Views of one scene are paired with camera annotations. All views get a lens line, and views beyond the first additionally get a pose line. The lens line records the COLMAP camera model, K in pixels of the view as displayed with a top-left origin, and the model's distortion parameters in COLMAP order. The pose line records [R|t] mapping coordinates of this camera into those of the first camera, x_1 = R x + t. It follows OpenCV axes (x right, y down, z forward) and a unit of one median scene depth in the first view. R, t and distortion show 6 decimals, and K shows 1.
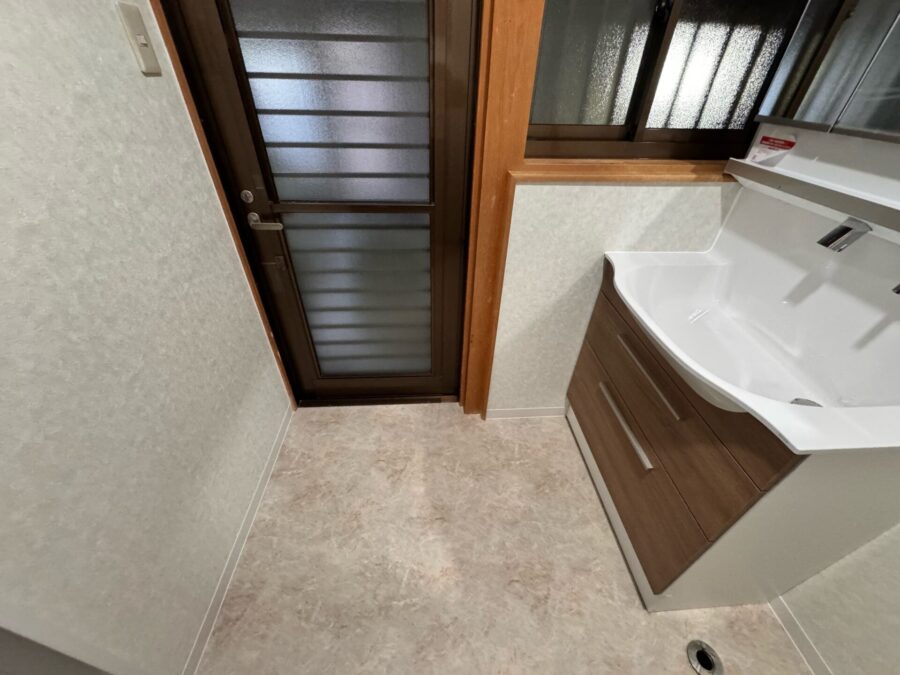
lens RADIAL K [[356.5, 0, 451.7], [0, 356.5, 337.3], [0, 0, 1]] dist [-0.002234, 0.000820]
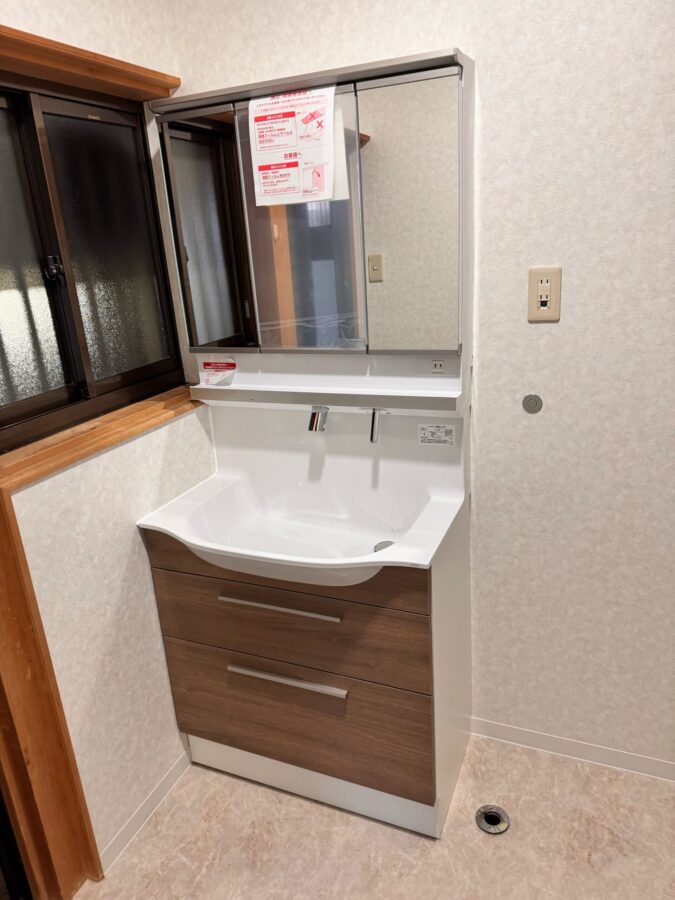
lens RADIAL K [[640.9, 0, 337.4], [0, 640.9, 450.2], [0, 0, 1]] dist [0.028132, -0.023354]
pose [[0.448582, -0.337447, 0.827589, -0.518348], [0.599625, 0.800280, 0.001294, -0.116054], [-0.662739, 0.495663, 0.561333, -0.161464]]
